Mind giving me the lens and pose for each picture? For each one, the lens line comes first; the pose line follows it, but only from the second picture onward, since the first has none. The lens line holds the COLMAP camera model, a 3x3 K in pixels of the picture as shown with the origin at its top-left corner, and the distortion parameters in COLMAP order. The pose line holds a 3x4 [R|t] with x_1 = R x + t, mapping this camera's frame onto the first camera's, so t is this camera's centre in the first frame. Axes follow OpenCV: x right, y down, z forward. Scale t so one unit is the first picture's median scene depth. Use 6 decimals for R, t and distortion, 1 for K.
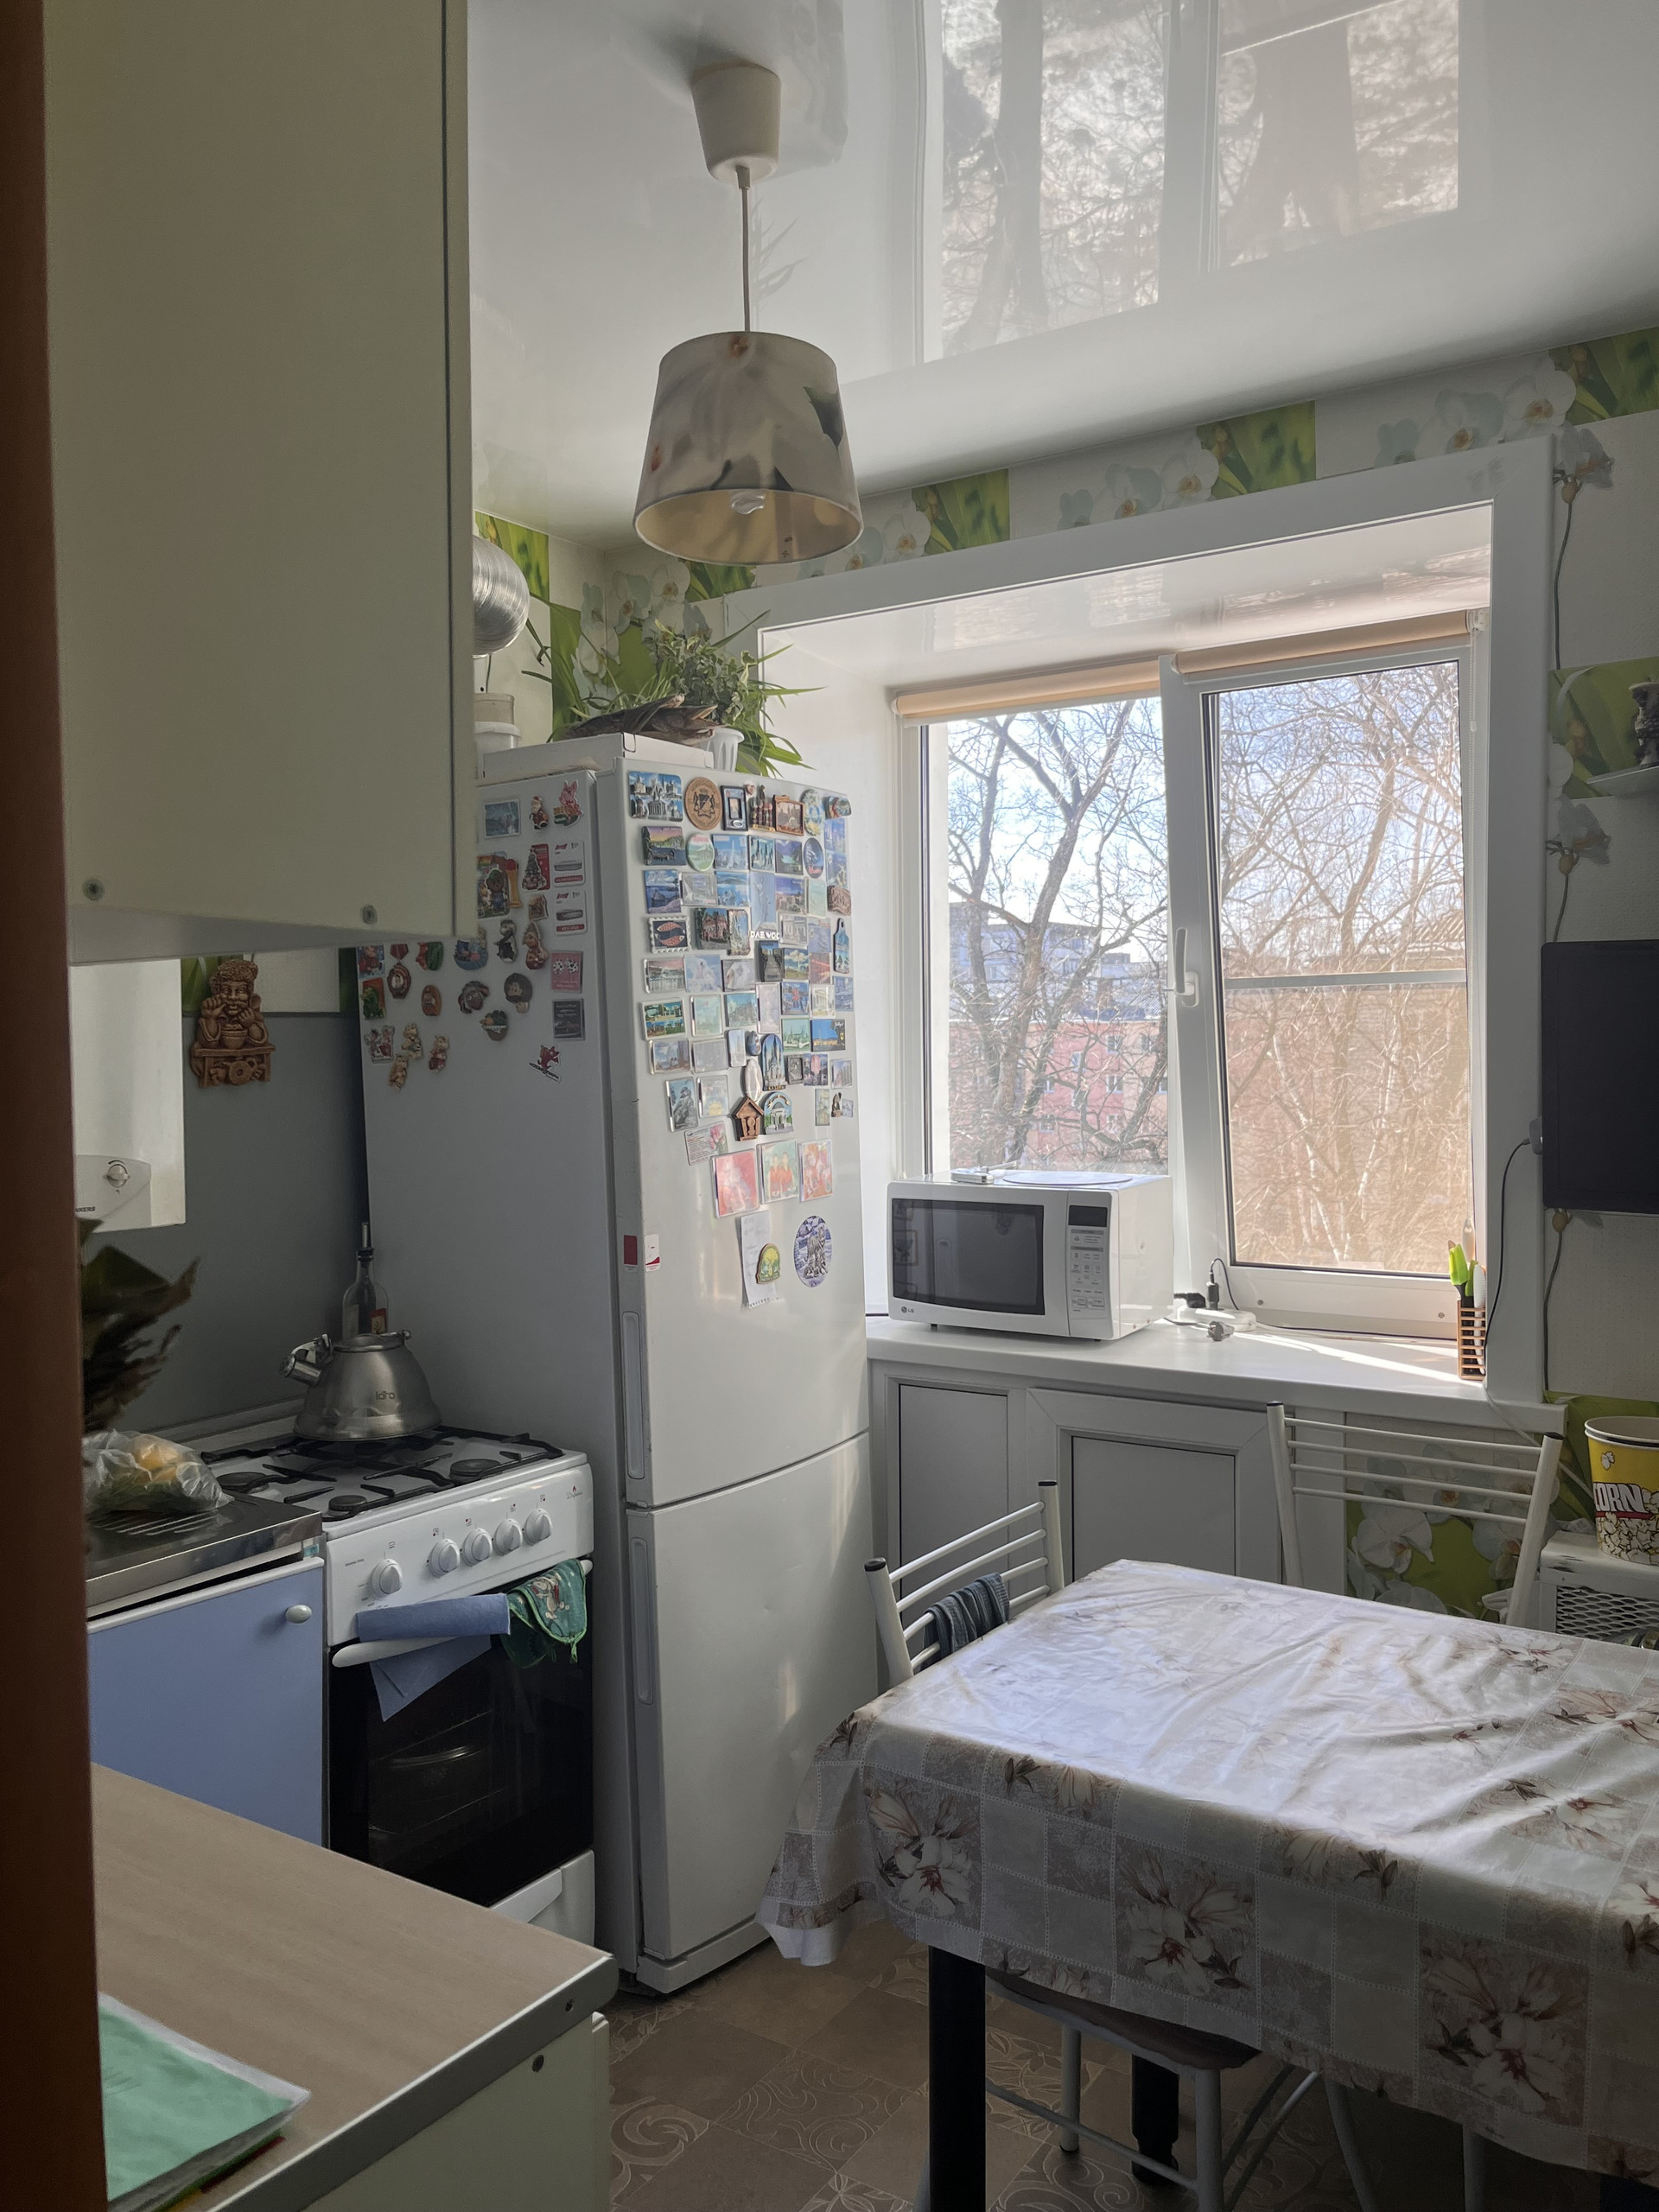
lens RADIAL K [[1765.8, 0, 830.2], [0, 1765.8, 1108.4], [0, 0, 1]] dist [0.035987, -0.045626]
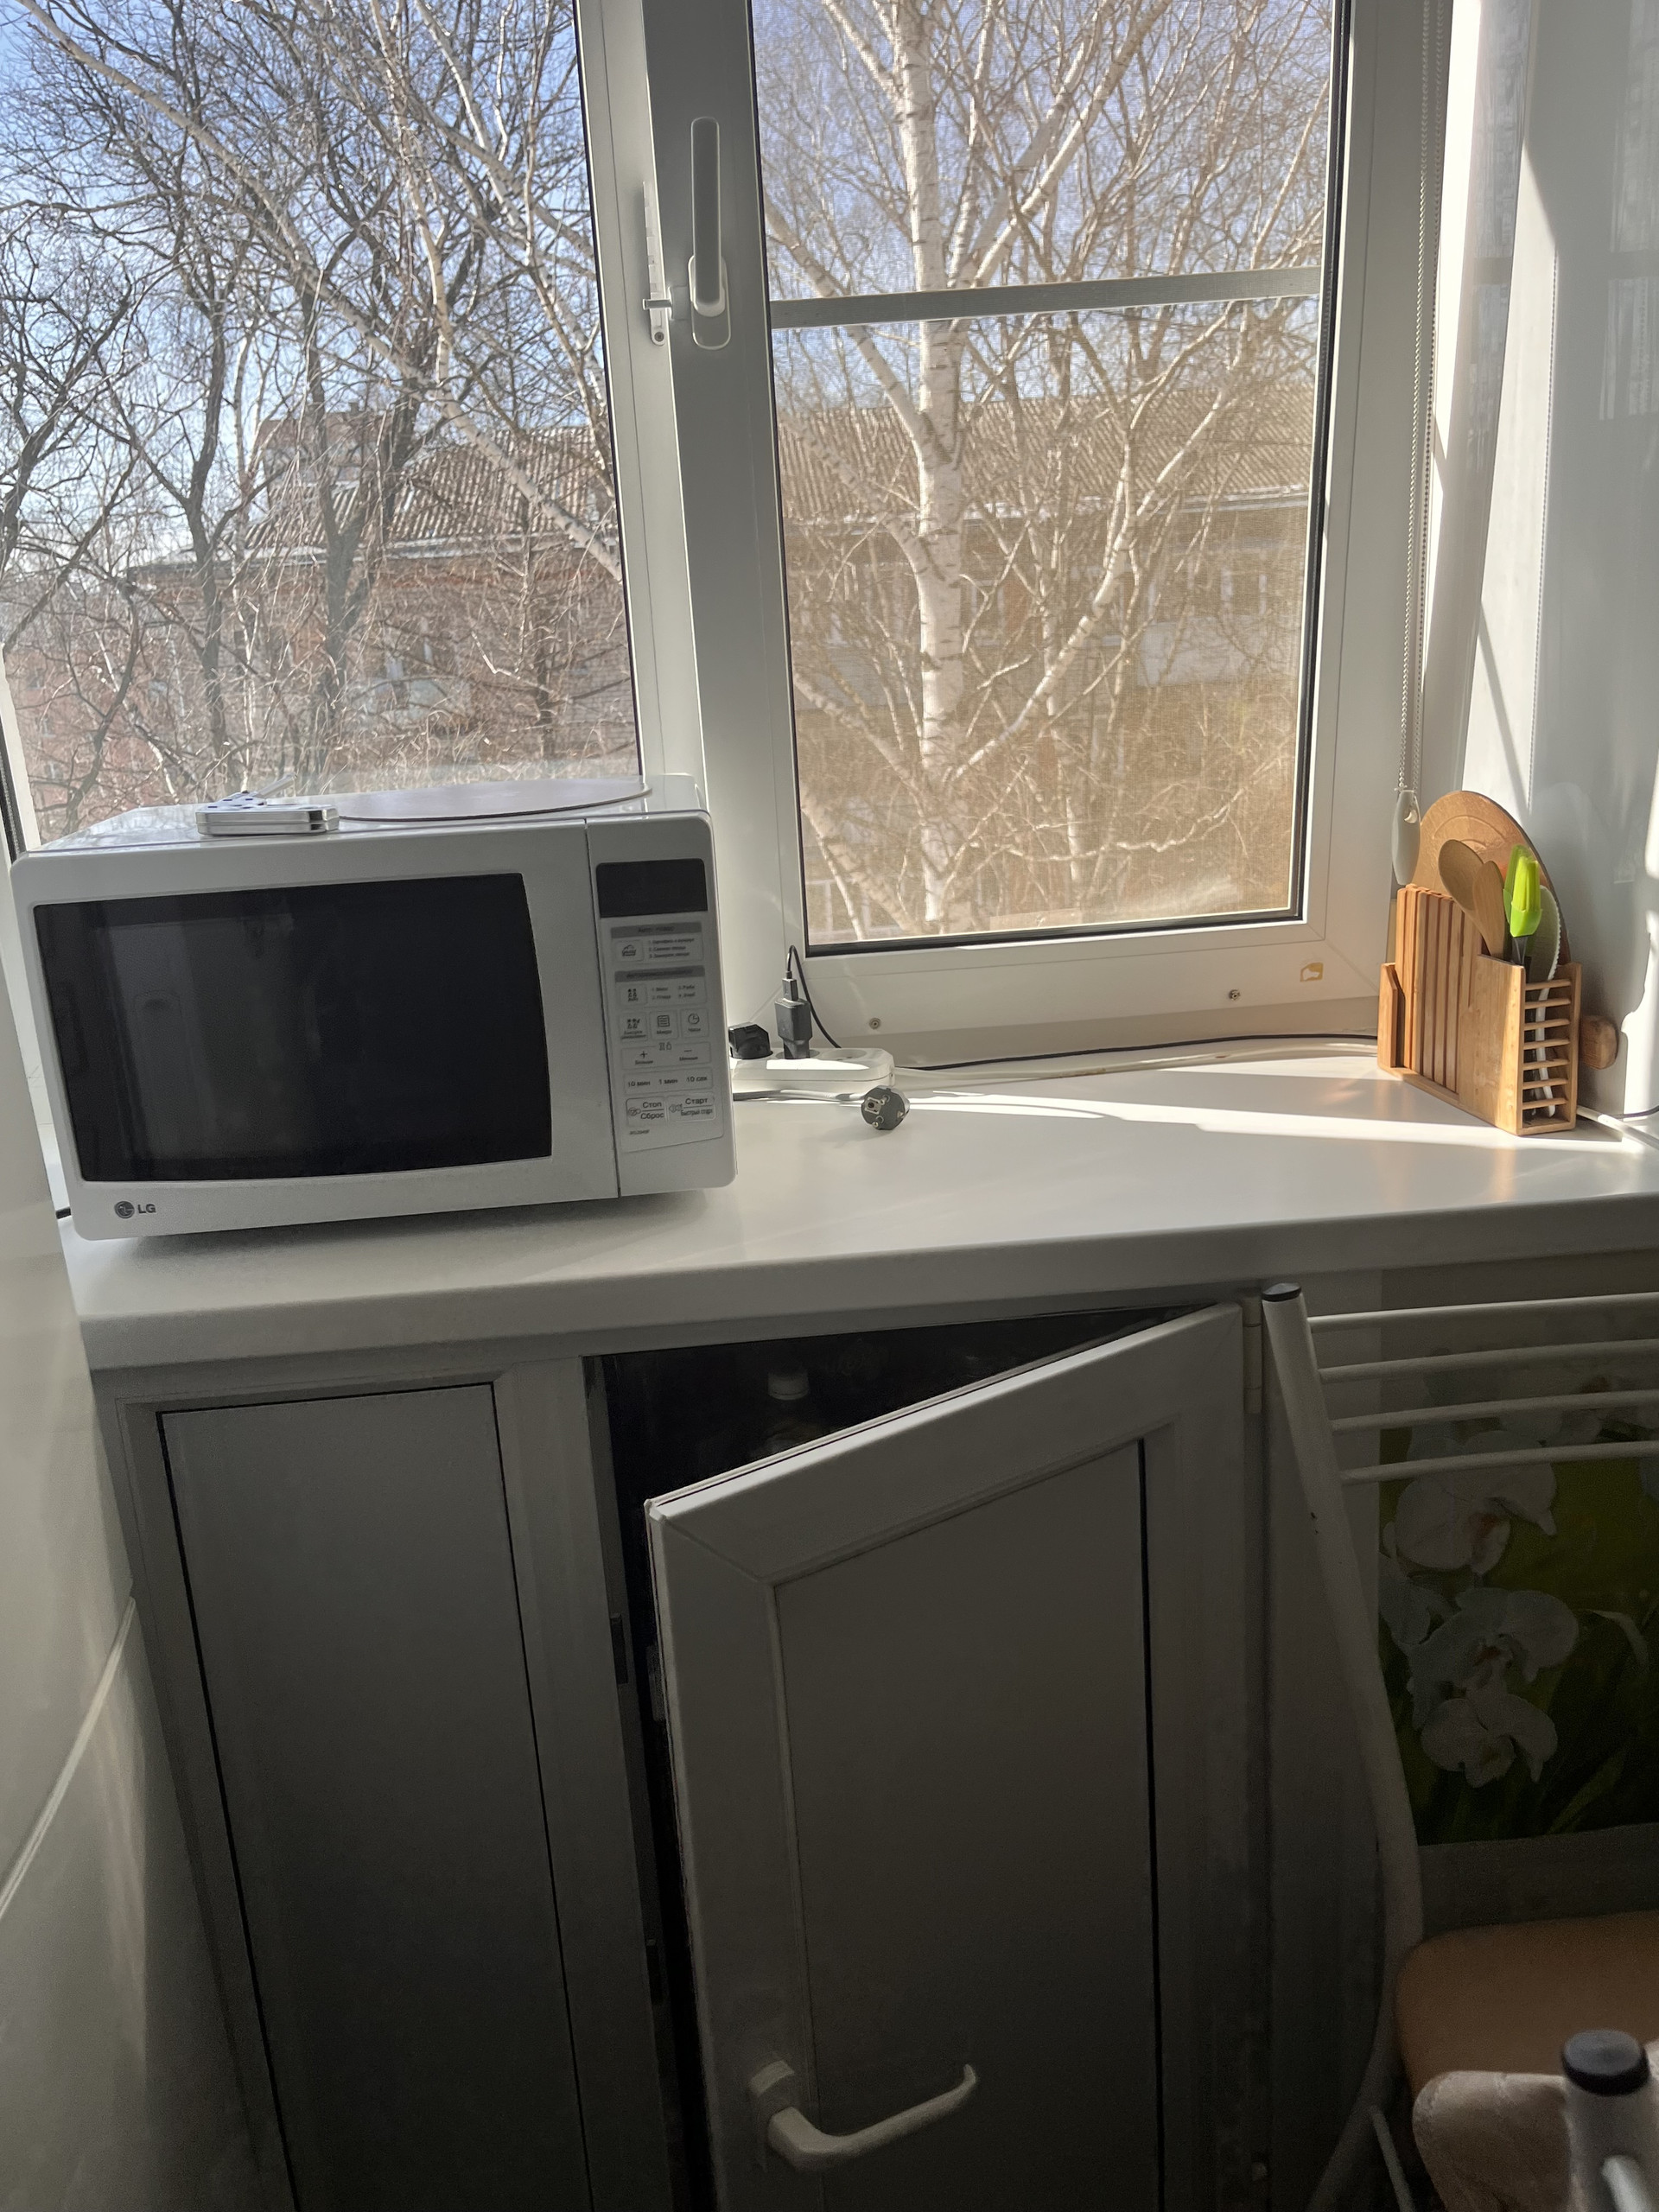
lens RADIAL K [[1765.8, 0, 832.8], [0, 1765.8, 1121.7], [0, 0, 1]] dist [0.035987, -0.045626]
pose [[0.797326, -0.197626, 0.570277, -0.054881], [0.074195, 0.969800, 0.232343, 0.027334], [-0.598971, -0.142941, 0.787909, 0.748429]]
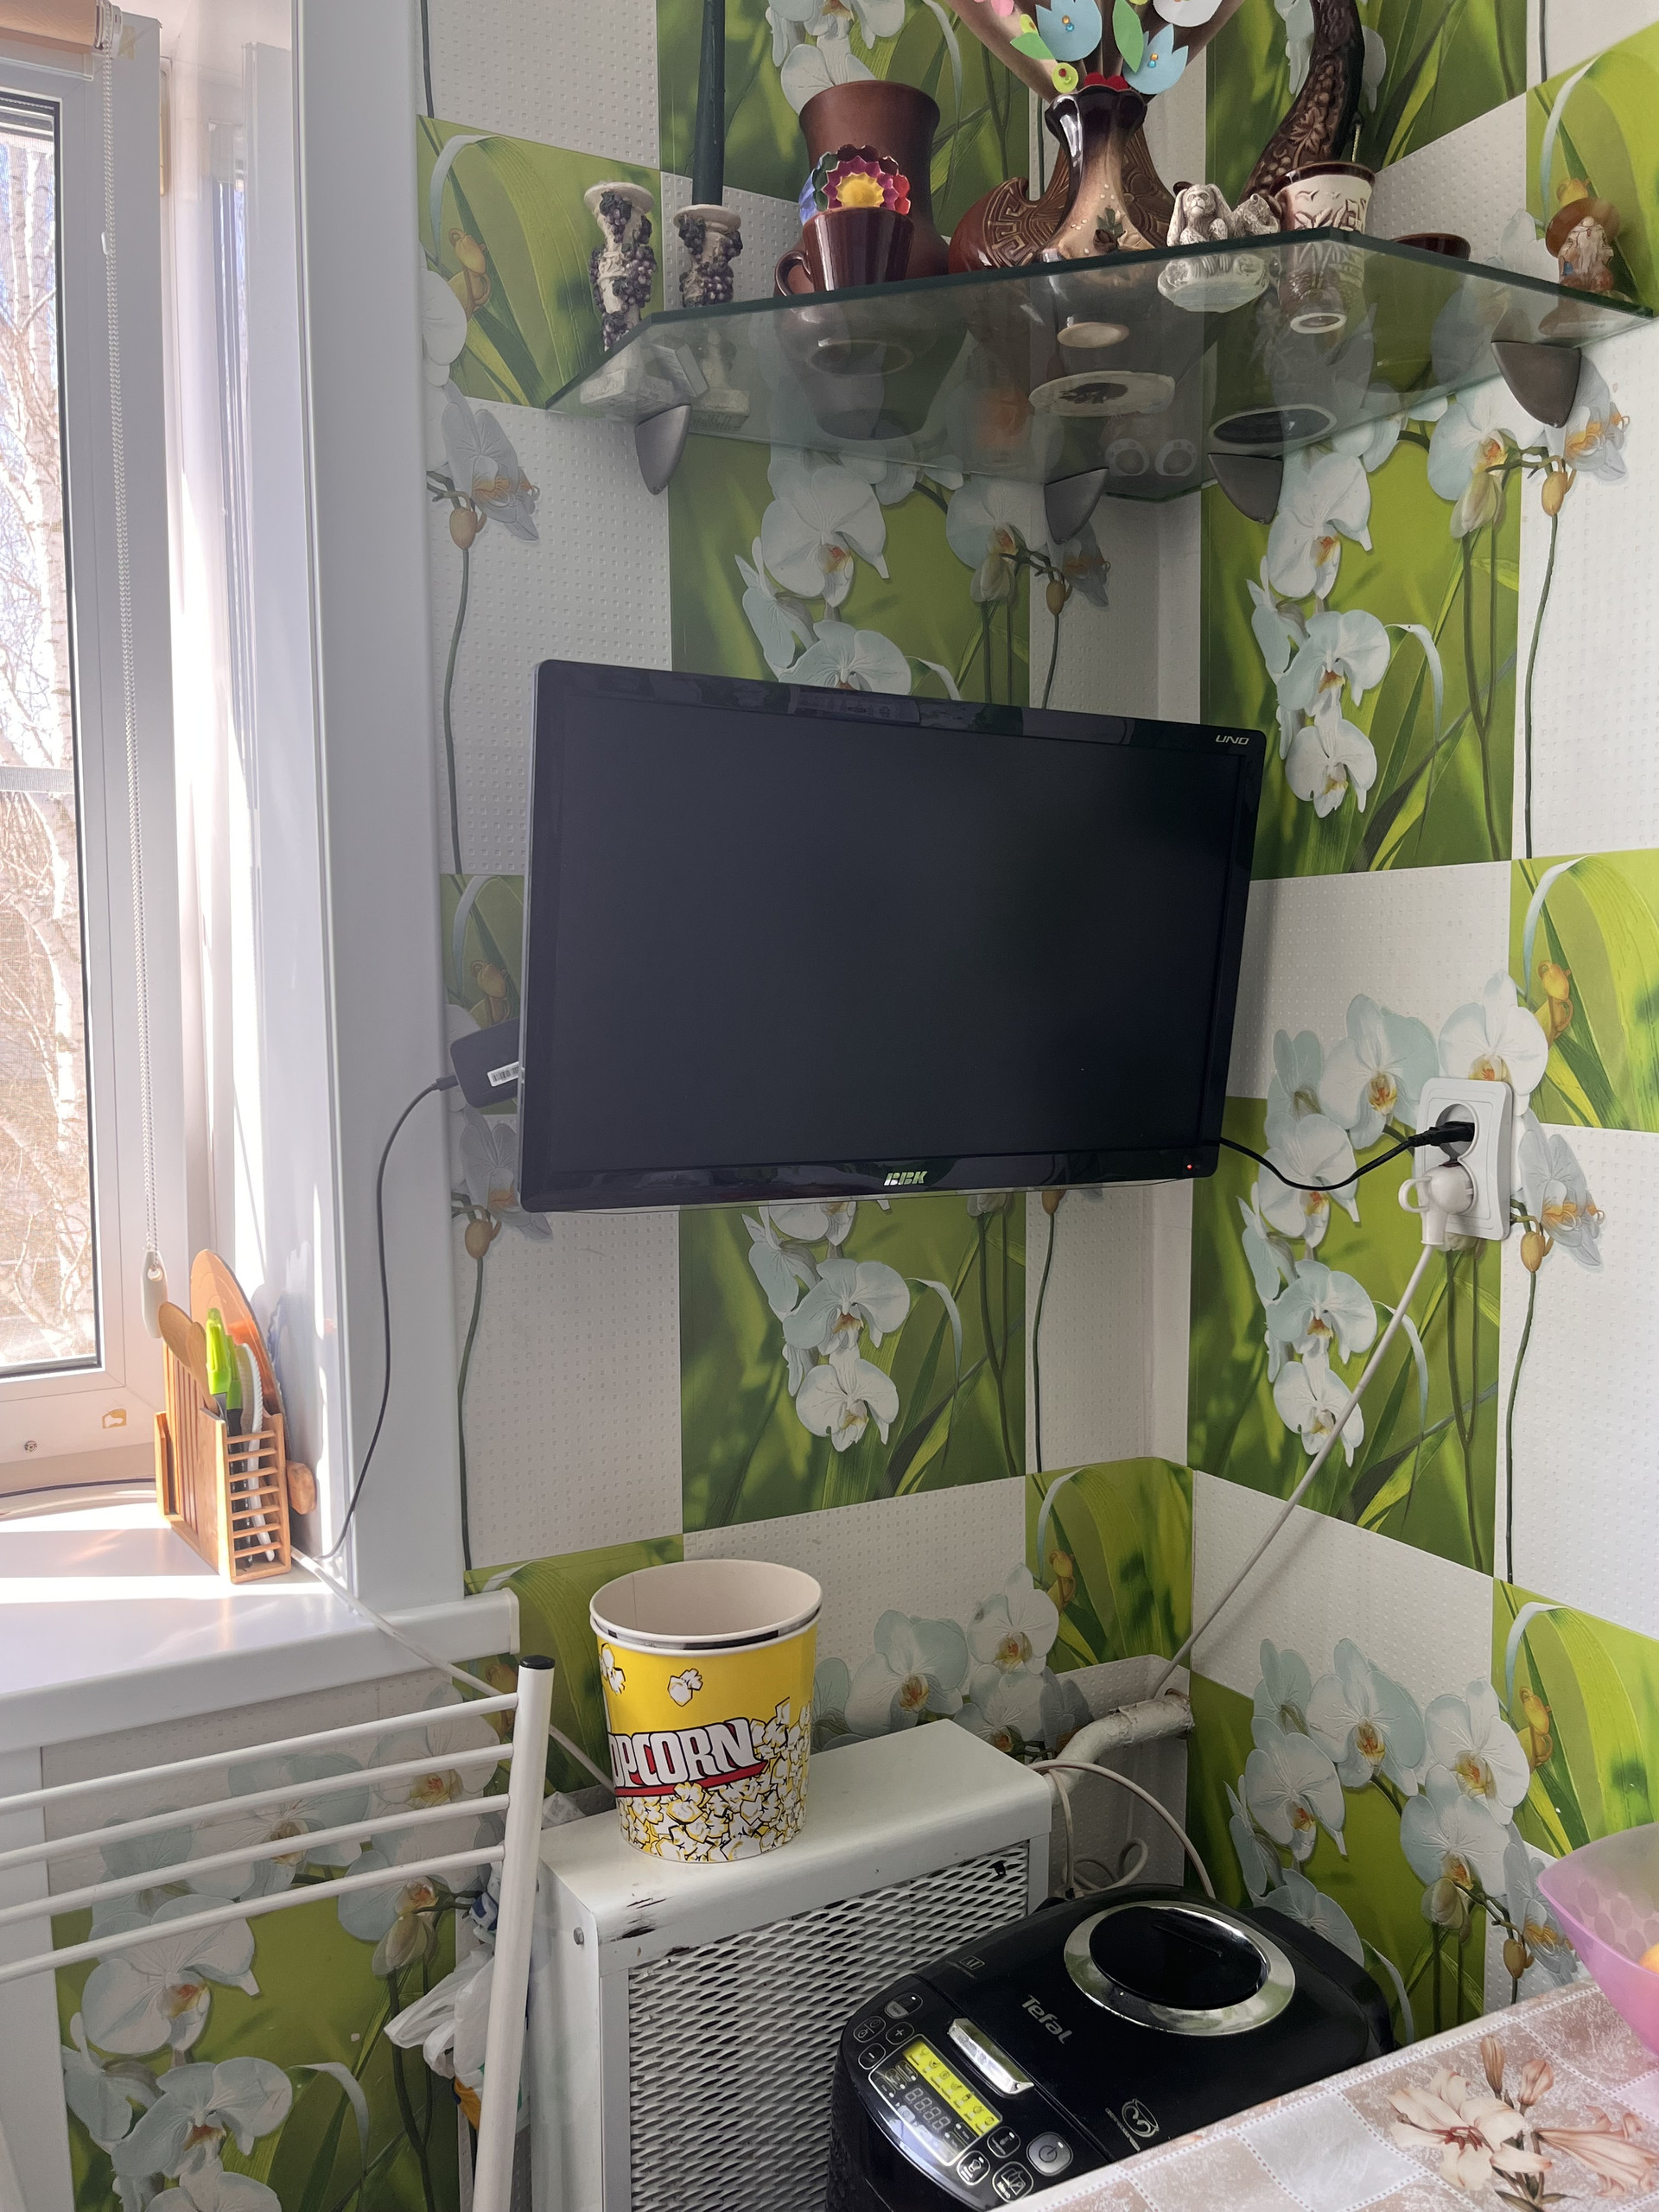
lens RADIAL K [[1765.8, 0, 825.3], [0, 1765.8, 1113.5], [0, 0, 1]] dist [0.035987, -0.045626]
pose [[0.475905, -0.060123, 0.877439, 0.012966], [0.042063, 0.998075, 0.045574, 0.008626], [-0.878490, 0.015219, 0.477518, 0.629749]]
